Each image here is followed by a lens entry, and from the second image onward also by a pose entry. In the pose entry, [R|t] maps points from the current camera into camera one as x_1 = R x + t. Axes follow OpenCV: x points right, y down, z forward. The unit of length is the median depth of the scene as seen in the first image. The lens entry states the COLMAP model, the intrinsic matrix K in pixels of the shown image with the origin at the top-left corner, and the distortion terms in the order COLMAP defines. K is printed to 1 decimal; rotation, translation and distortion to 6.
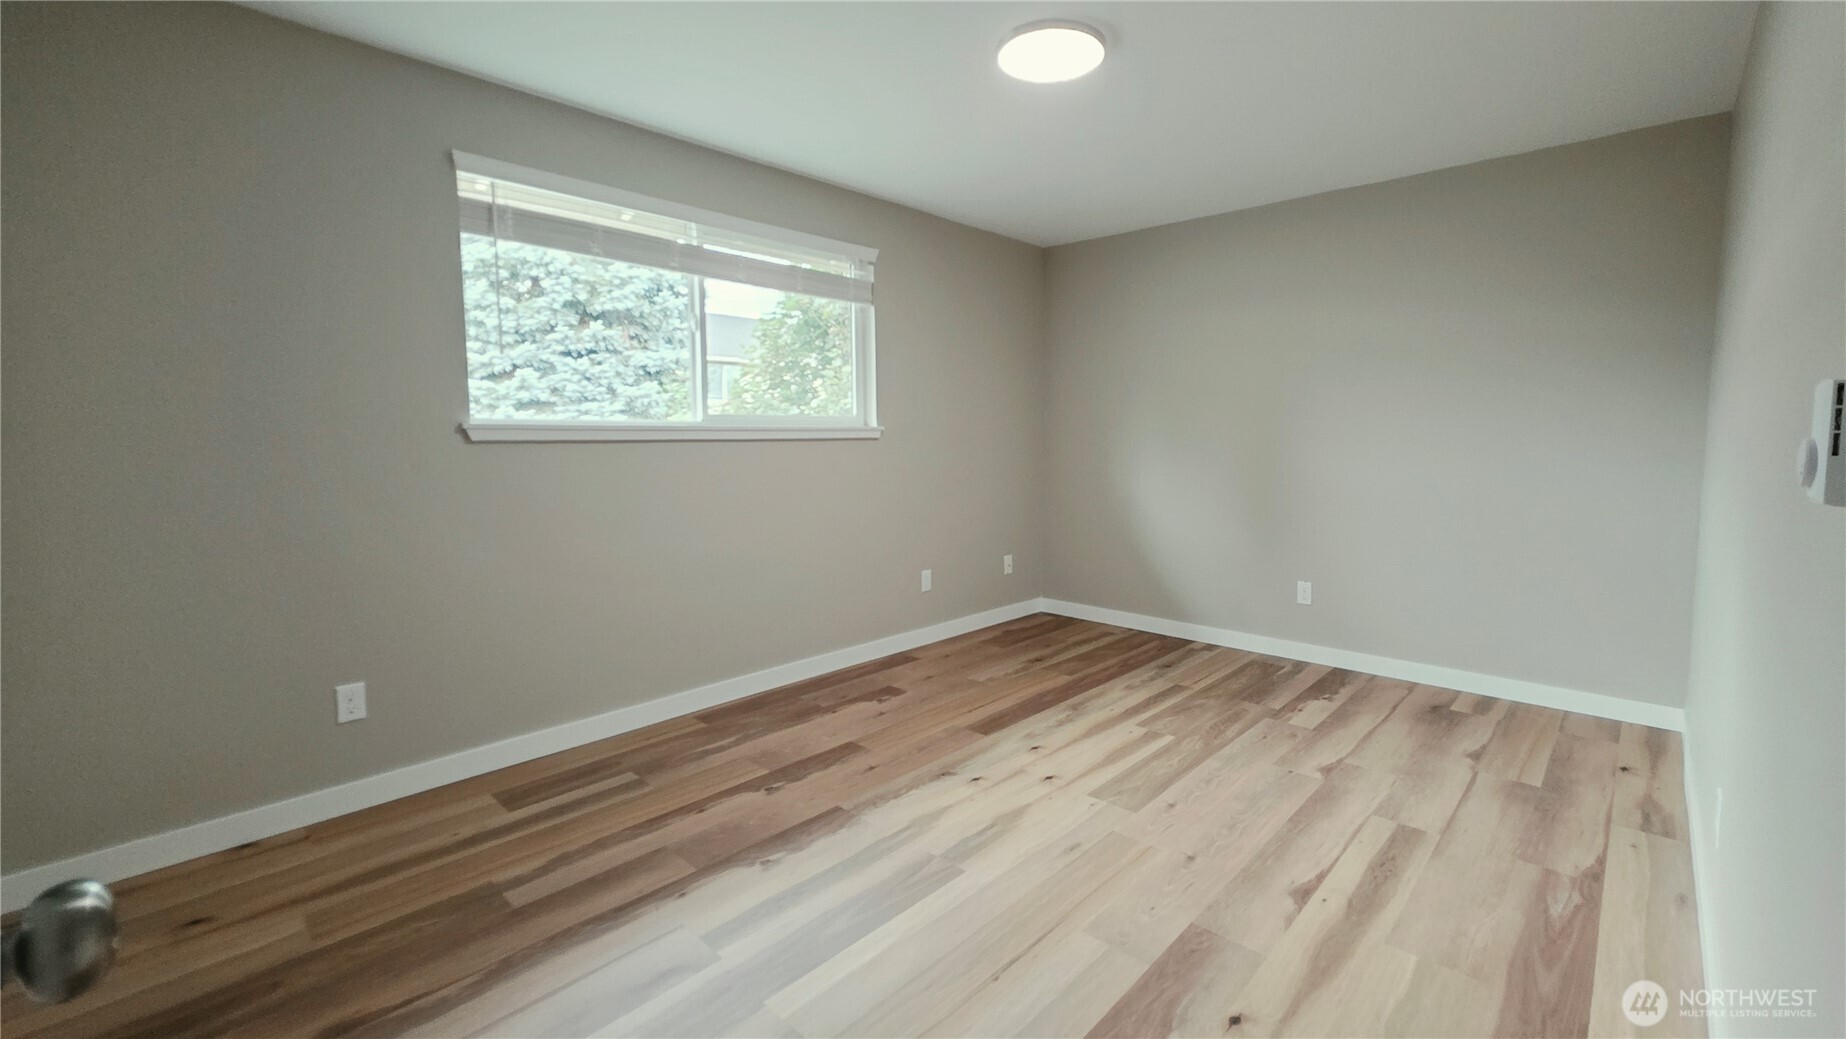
lens RADIAL K [[763.3, 0, 967.8], [0, 763.3, 497.9], [0, 0, 1]] dist [0.000679, 0.000011]
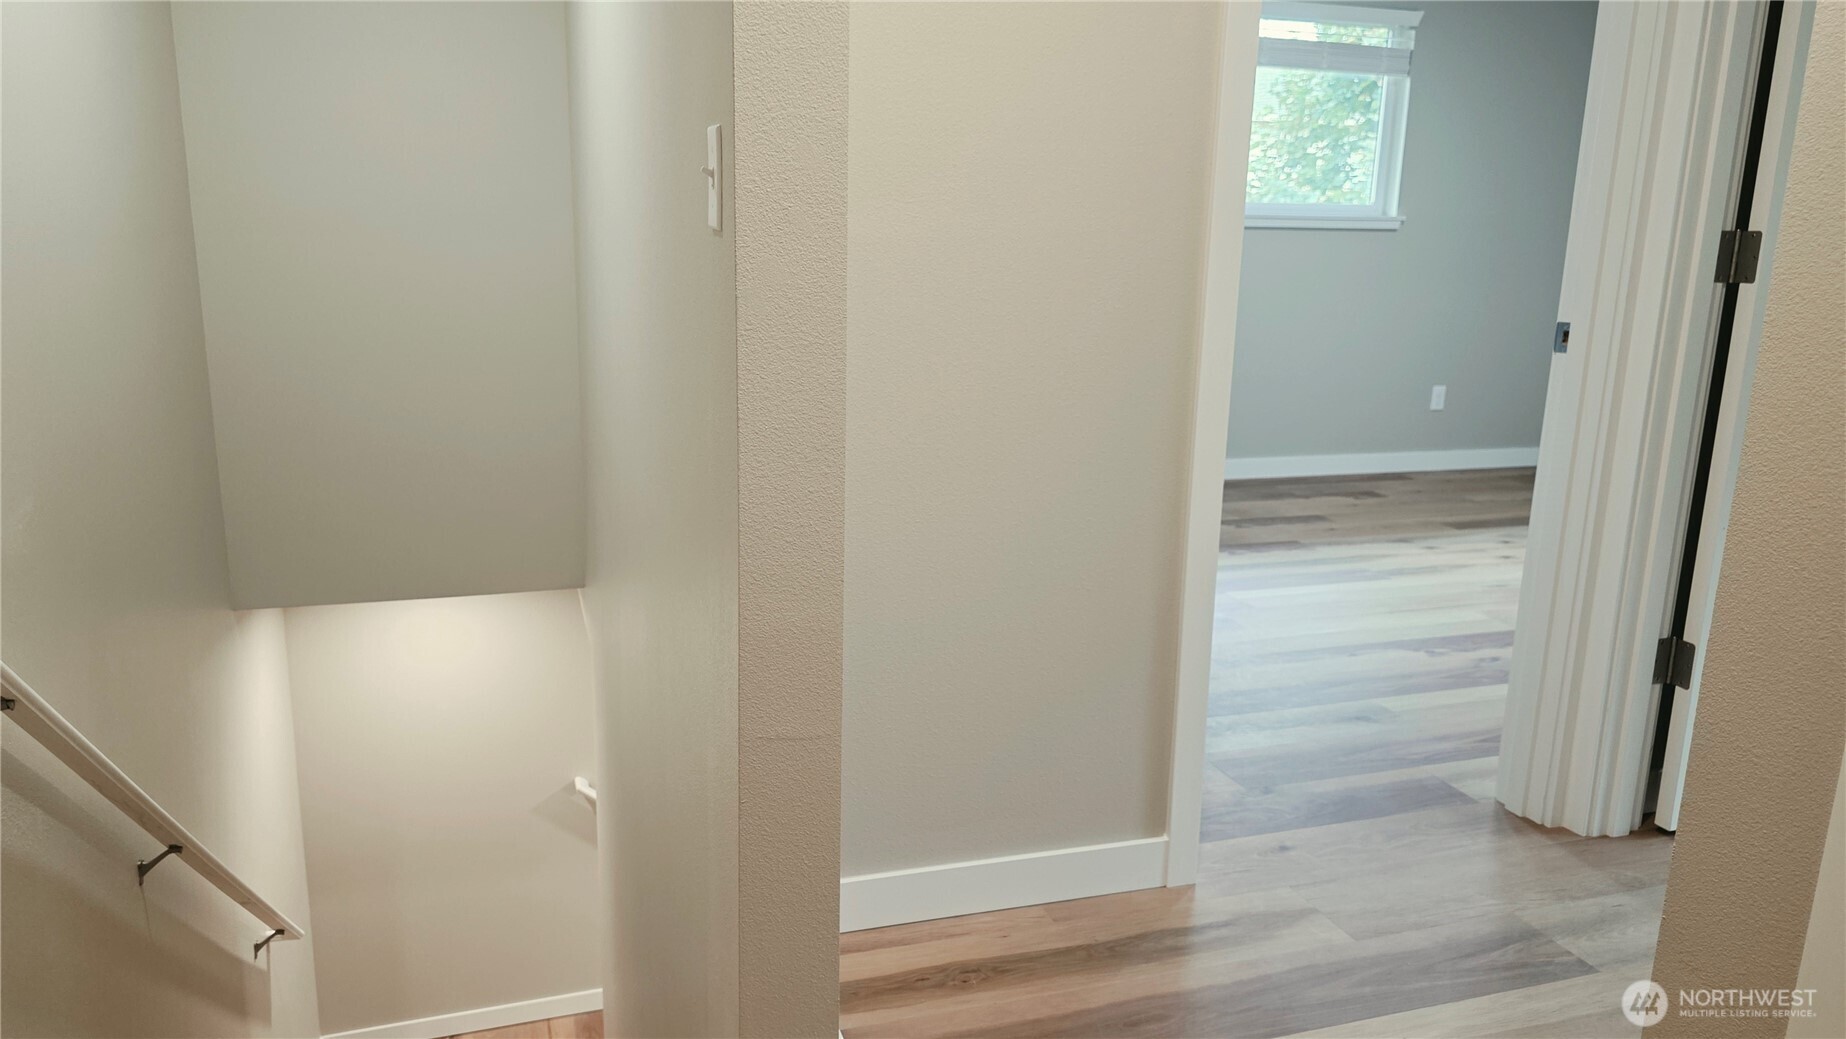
lens RADIAL K [[1233.6, 0, 923.0], [0, 1233.6, 519.5], [0, 0, 1]] dist [0.067223, -0.076685]
pose [[0.864267, 0.135468, -0.484449, 0.165277], [-0.066871, 0.985449, 0.156266, 0.069885], [0.498569, -0.102660, 0.860750, -0.607164]]
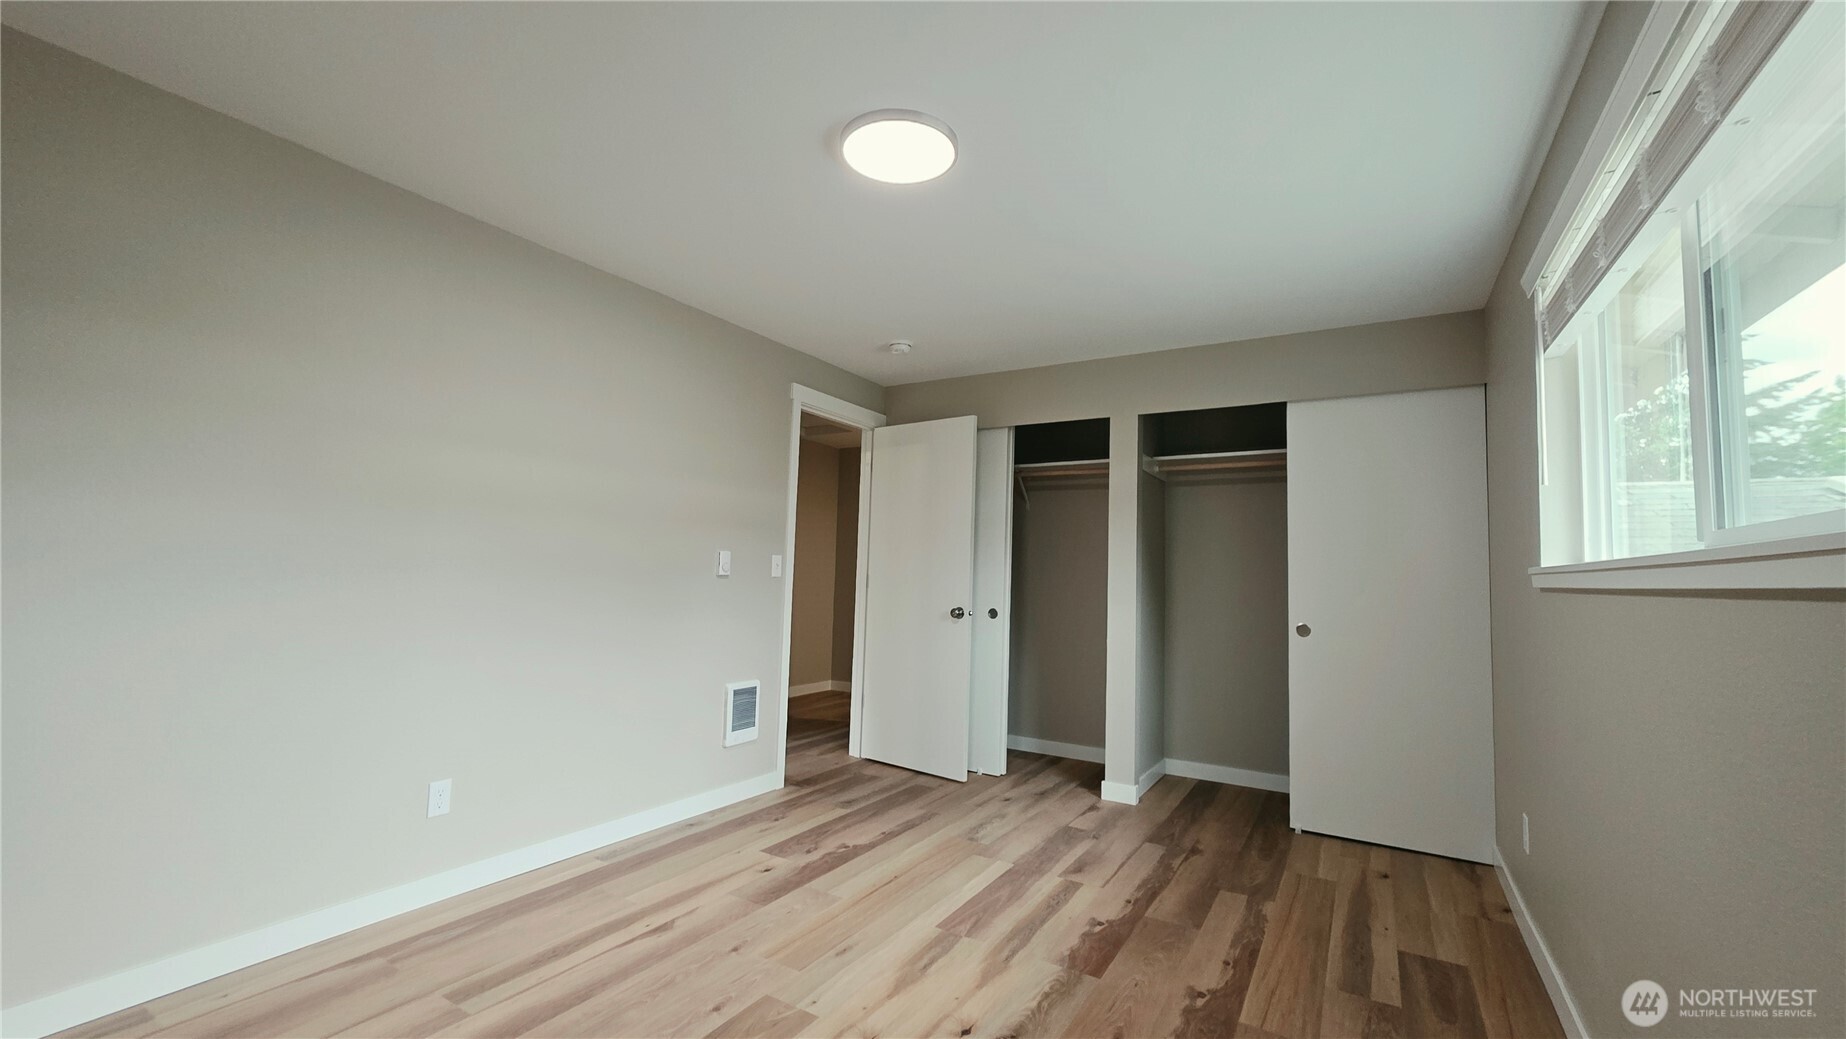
lens RADIAL K [[741.5, 0, 923.0], [0, 741.5, 519.5], [0, 0, 1]] dist [0.000872, 0.000038]
pose [[-0.982318, -0.039624, -0.182978, 0.139065], [-0.041791, 0.999094, 0.007998, -0.088122], [0.182496, 0.015504, -0.983084, 1.166571]]
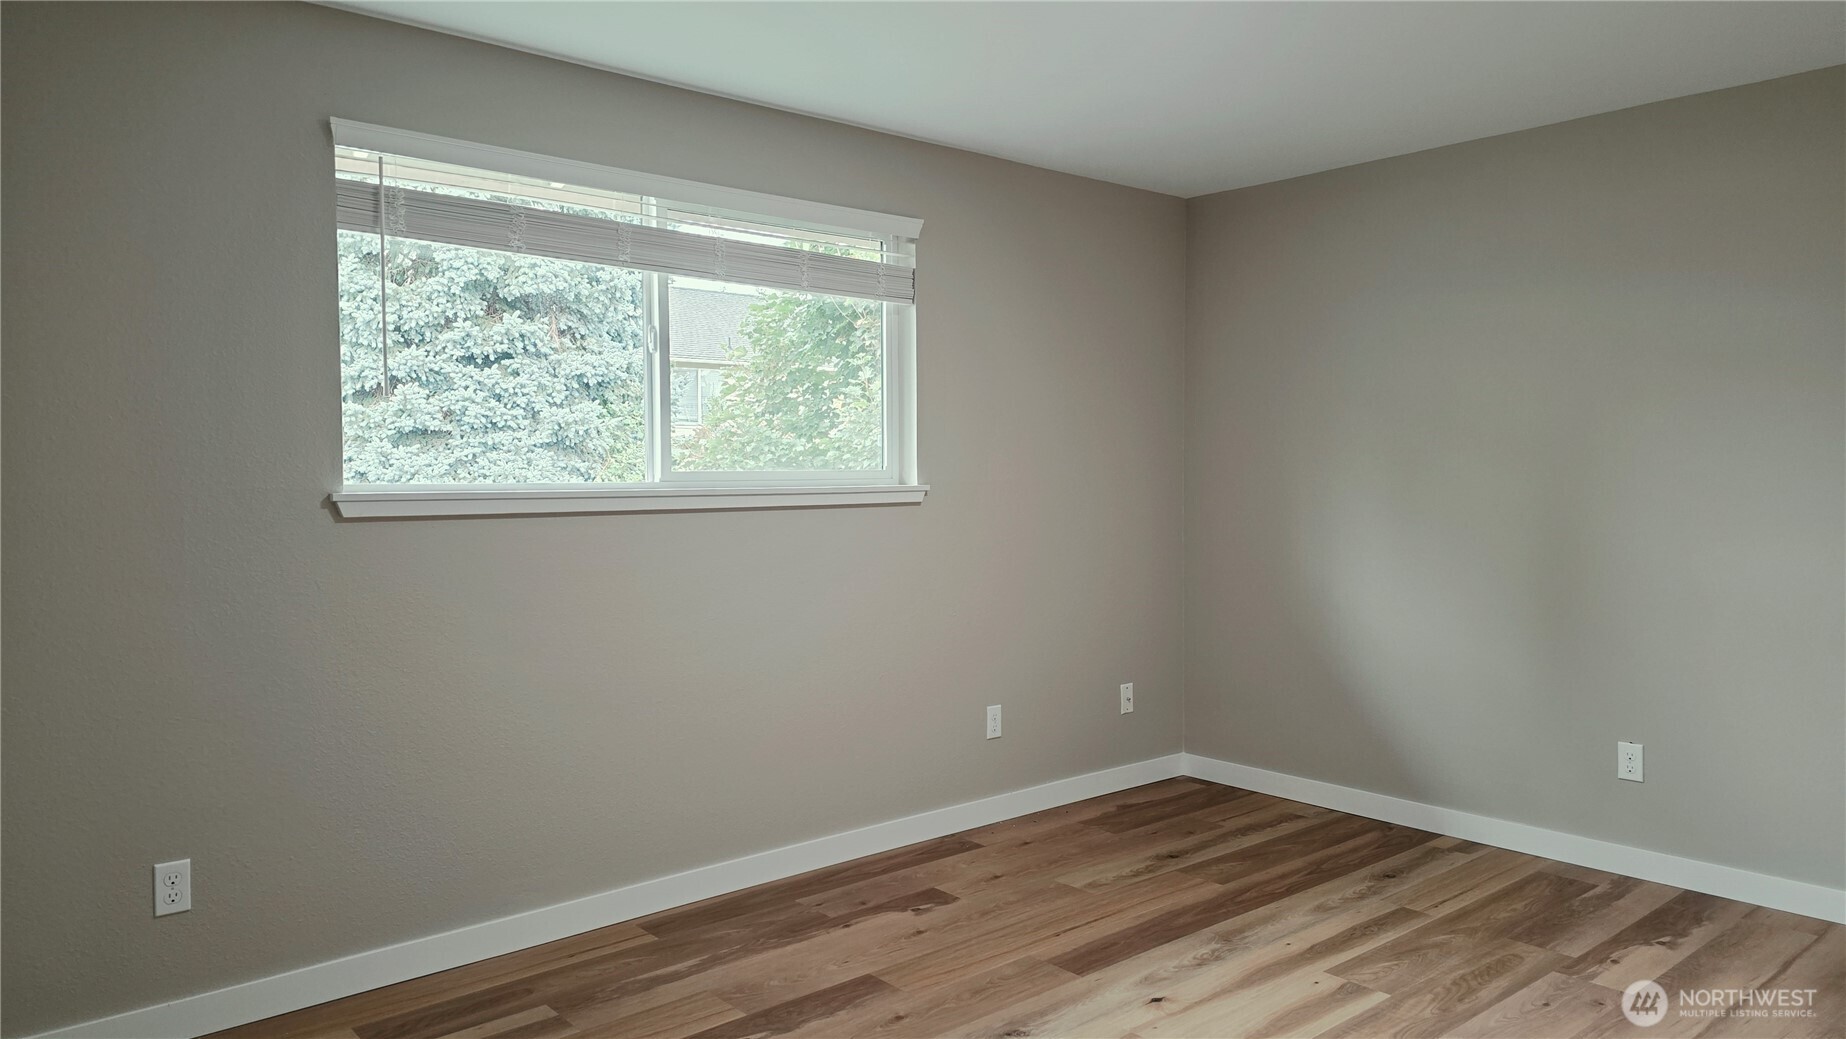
lens RADIAL K [[1233.6, 0, 923.0], [0, 1233.6, 519.5], [0, 0, 1]] dist [0.067223, -0.076685]
pose [[0.991738, 0.003323, -0.128240, 0.021630], [-0.009061, 0.998982, -0.044187, -0.018101], [0.127963, 0.044984, 0.990758, -0.051818]]
